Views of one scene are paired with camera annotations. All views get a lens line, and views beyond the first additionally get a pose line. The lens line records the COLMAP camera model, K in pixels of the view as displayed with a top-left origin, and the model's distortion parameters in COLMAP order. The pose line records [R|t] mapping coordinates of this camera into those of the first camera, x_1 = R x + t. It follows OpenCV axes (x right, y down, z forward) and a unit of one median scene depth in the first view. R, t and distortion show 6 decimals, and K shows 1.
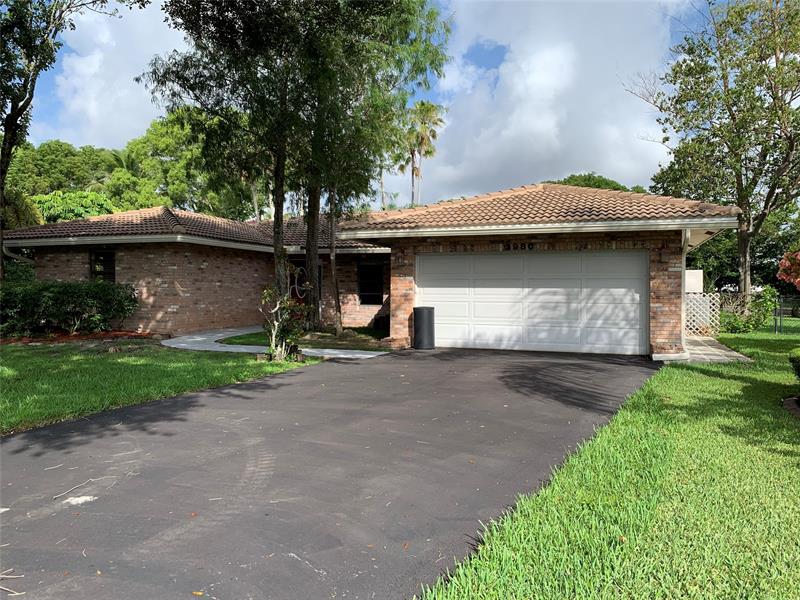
lens RADIAL K [[627.7, 0, 381.6], [0, 627.7, 300.0], [0, 0, 1]] dist [0.051447, -0.023094]
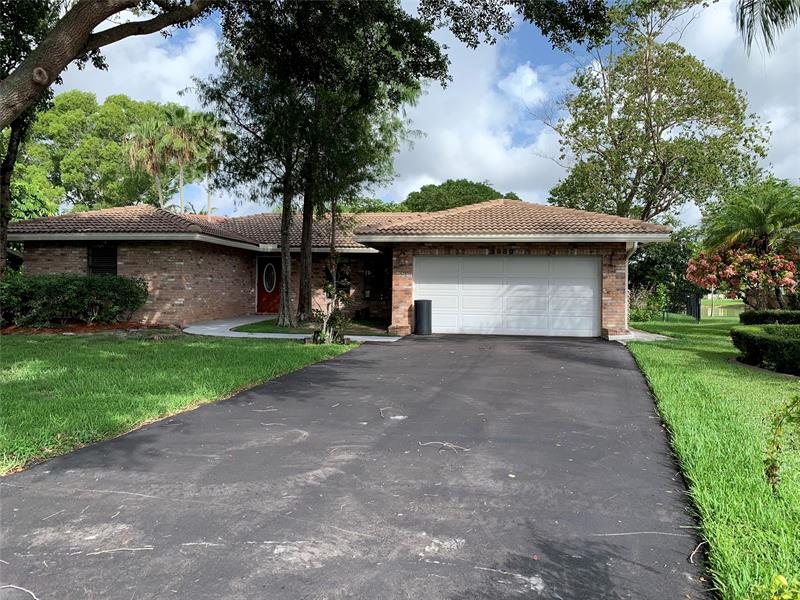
lens RADIAL K [[627.7, 0, 381.6], [0, 627.7, 300.0], [0, 0, 1]] dist [0.051447, -0.023094]
pose [[0.978979, 0.002580, 0.203944, -0.249581], [-0.004103, 0.999967, 0.007045, 0.003087], [-0.203919, -0.007733, 0.978957, -0.156328]]
